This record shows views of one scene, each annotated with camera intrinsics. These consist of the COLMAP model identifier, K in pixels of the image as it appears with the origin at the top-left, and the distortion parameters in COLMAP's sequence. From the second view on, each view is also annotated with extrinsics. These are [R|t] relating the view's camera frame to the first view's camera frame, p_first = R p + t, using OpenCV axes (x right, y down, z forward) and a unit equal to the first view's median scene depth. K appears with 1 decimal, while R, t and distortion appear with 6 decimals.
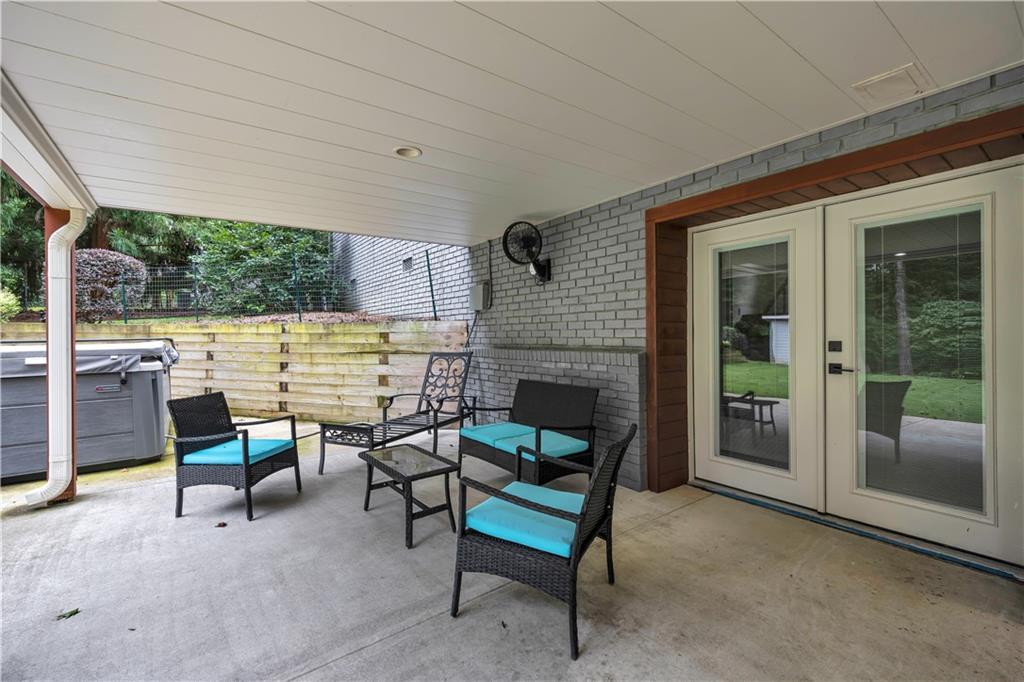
lens RADIAL K [[435.6, 0, 510.1], [0, 435.6, 337.0], [0, 0, 1]] dist [-0.002653, -0.000632]
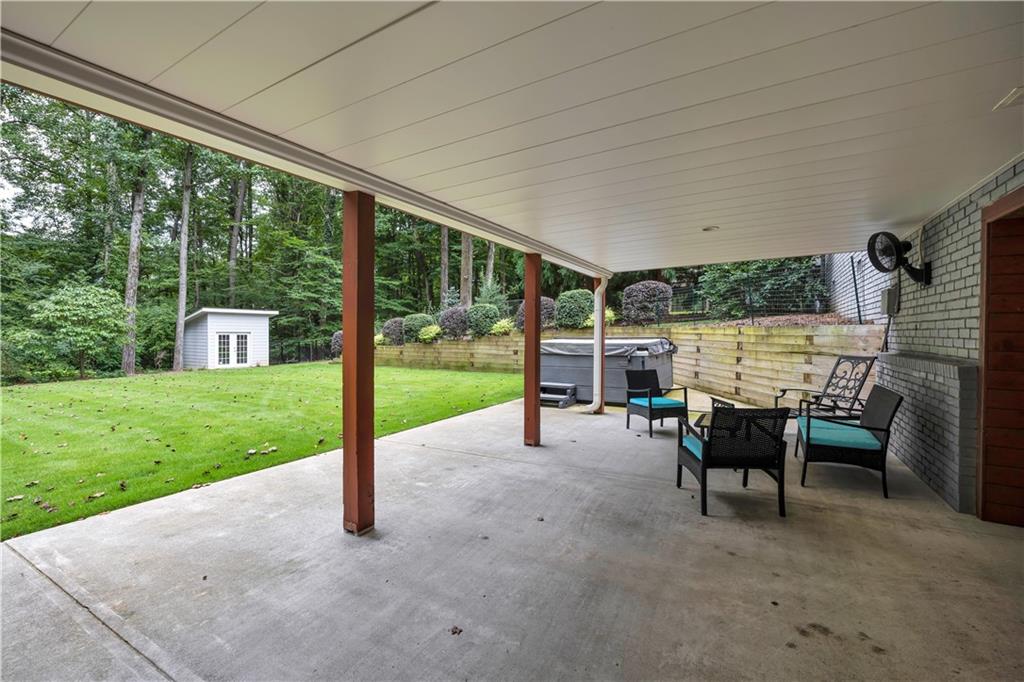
lens RADIAL K [[438.2, 0, 512.6], [0, 438.2, 338.3], [0, 0, 1]] dist [-0.000249, -0.000747]
pose [[0.404954, 0.020224, -0.914113, 0.430272], [-0.007147, 0.999795, 0.018954, -0.018566], [0.914309, -0.001142, 0.405015, -0.150459]]
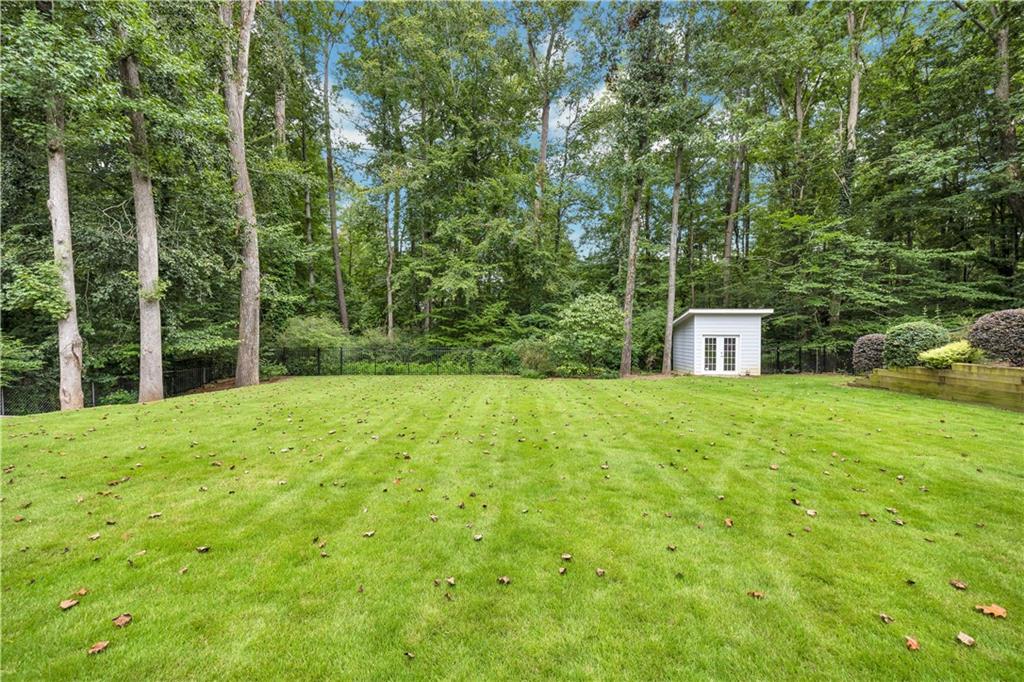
lens RADIAL K [[435.6, 0, 510.1], [0, 435.6, 337.0], [0, 0, 1]] dist [-0.002653, -0.000632]
pose [[-0.587376, 0.015641, -0.809163, -0.397493], [0.002629, 0.999845, 0.017418, -0.029860], [0.809310, 0.008104, -0.587326, -0.167880]]
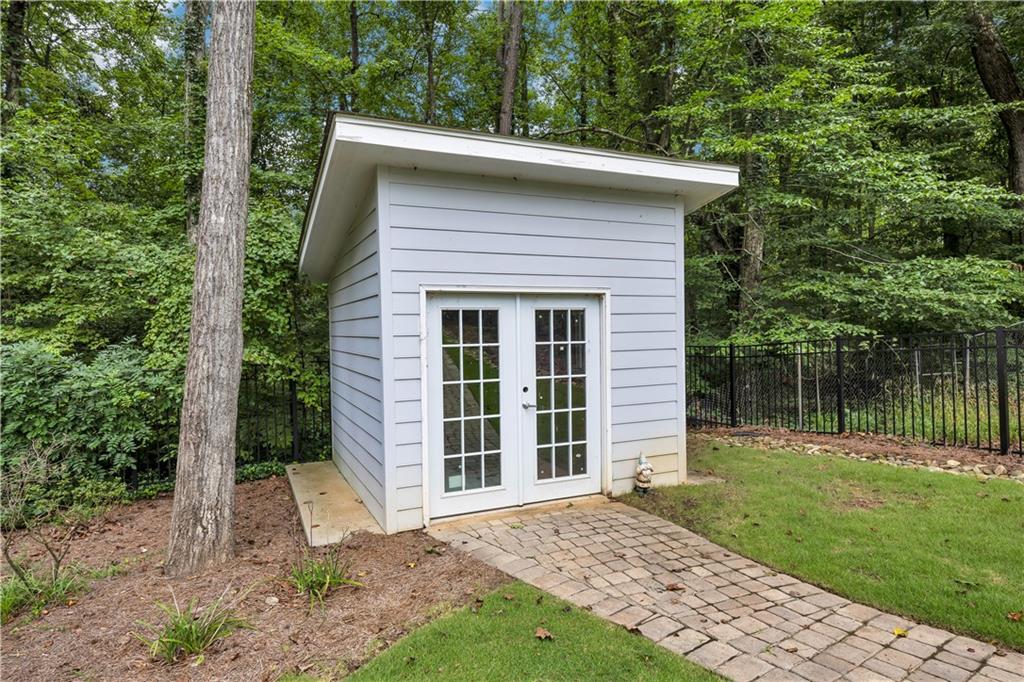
lens RADIAL K [[547.9, 0, 512.0], [0, 547.9, 341.0], [0, 0, 1]] dist [0.000658, 0.000053]
pose [[-0.139948, 0.037515, -0.989448, -3.409378], [0.016632, 0.999230, 0.035534, 0.061235], [0.990019, -0.011484, -0.140464, -0.750003]]
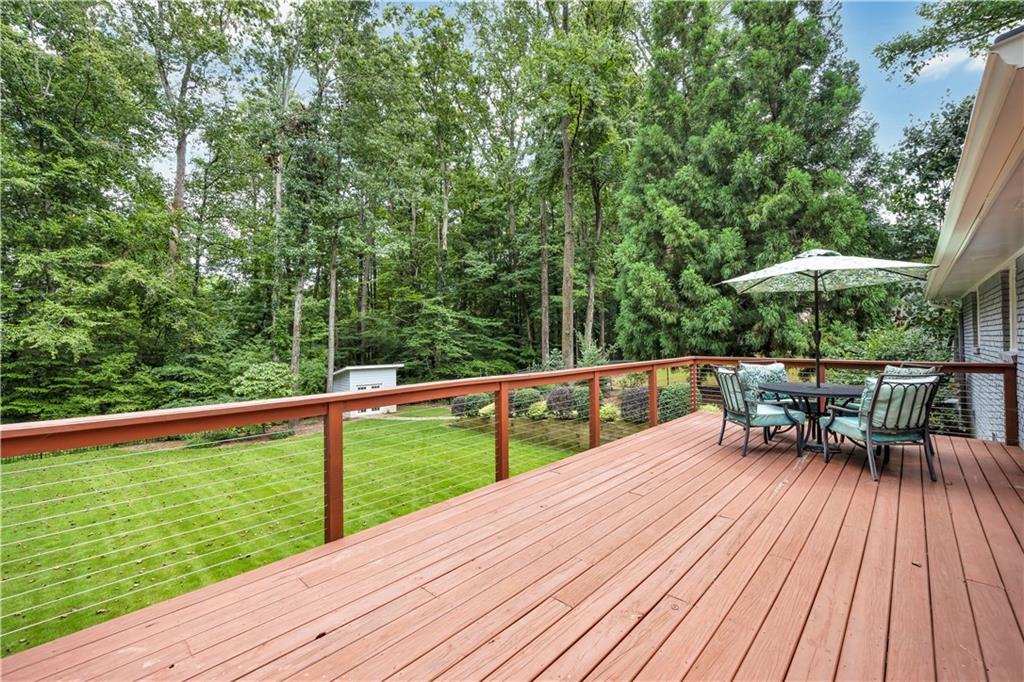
lens RADIAL K [[433.0, 0, 512.0], [0, 433.0, 341.0], [0, 0, 1]] dist [-0.002302, -0.000641]
pose [[0.195065, 0.010240, -0.980737, 0.565812], [0.010618, 0.999865, 0.012551, -0.482244], [0.980733, -0.012862, 0.194930, -0.251469]]
